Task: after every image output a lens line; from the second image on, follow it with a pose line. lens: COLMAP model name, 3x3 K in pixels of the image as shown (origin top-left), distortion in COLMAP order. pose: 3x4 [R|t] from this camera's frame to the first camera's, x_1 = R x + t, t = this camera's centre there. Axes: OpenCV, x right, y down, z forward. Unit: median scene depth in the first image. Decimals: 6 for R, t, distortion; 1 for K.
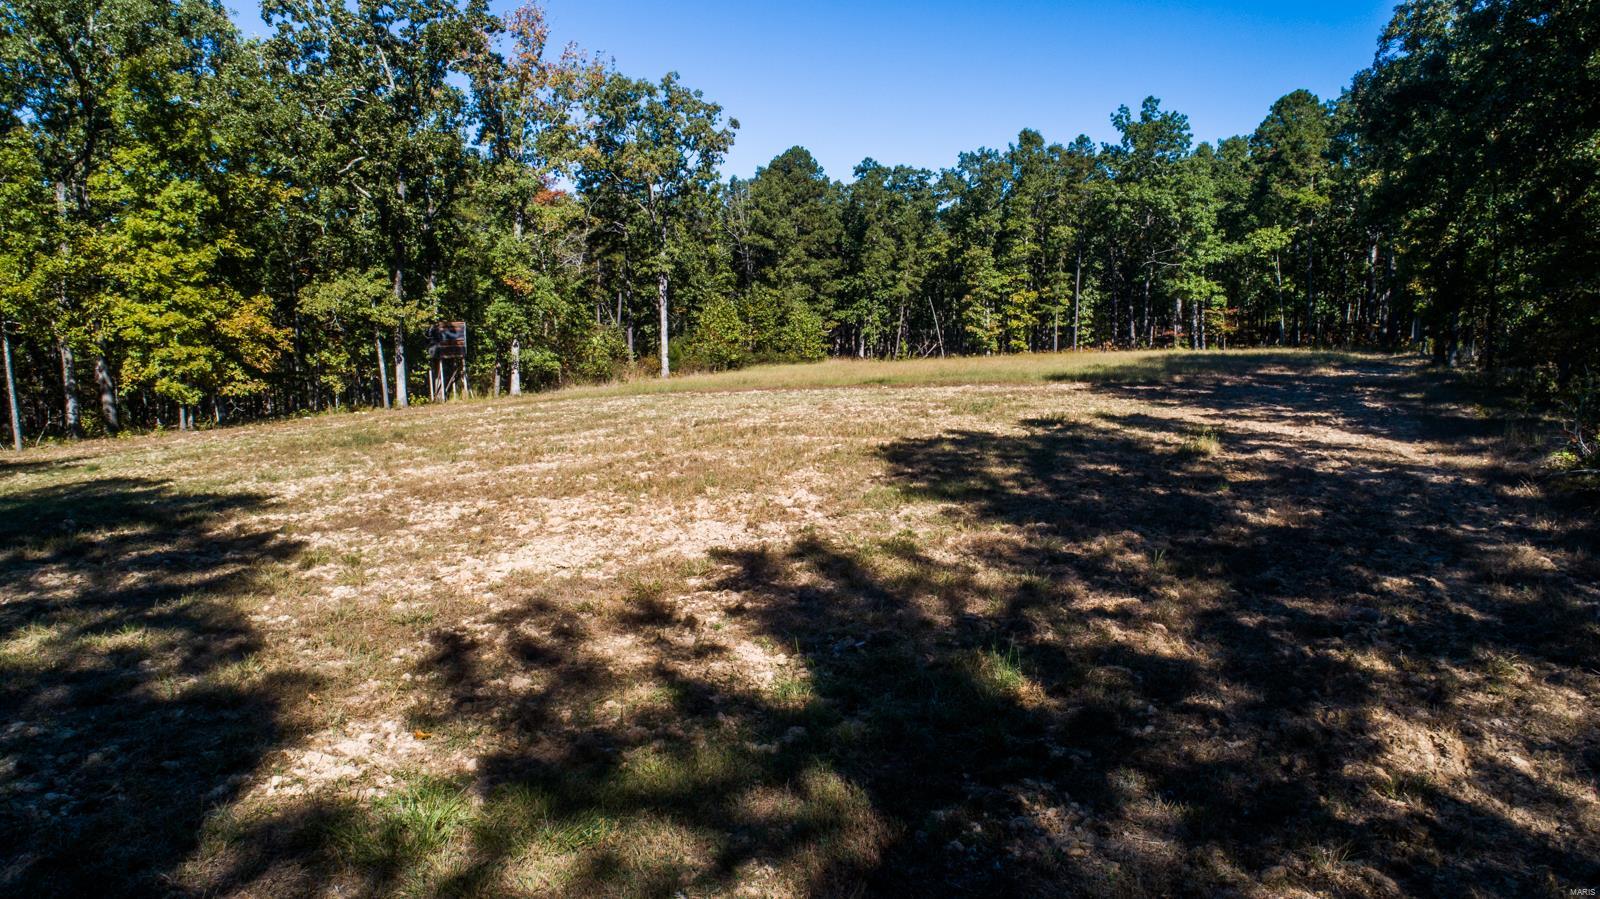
lens RADIAL K [[1079.2, 0, 800.2], [0, 1079.2, 449.5], [0, 0, 1]] dist [-0.010513, 0.006975]
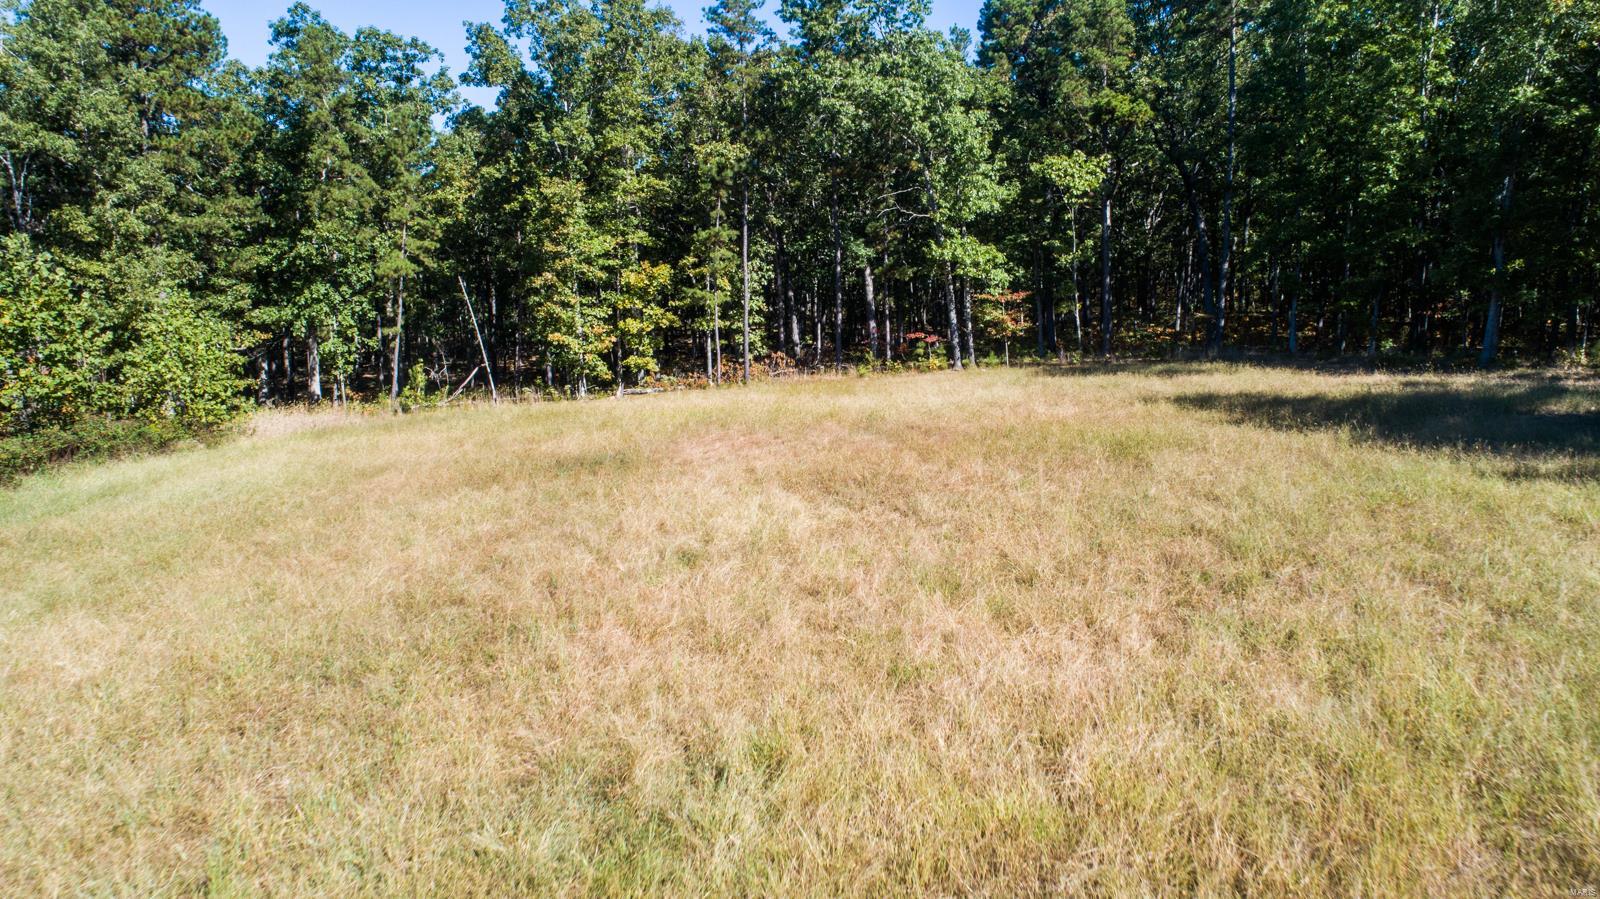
lens RADIAL K [[1079.2, 0, 804.0], [0, 1079.2, 449.6], [0, 0, 1]] dist [-0.010513, 0.006975]
pose [[0.870995, -0.083512, 0.484143, 0.007975], [0.079374, 0.996421, 0.029078, -0.064710], [-0.484838, 0.013101, 0.874506, 0.494420]]
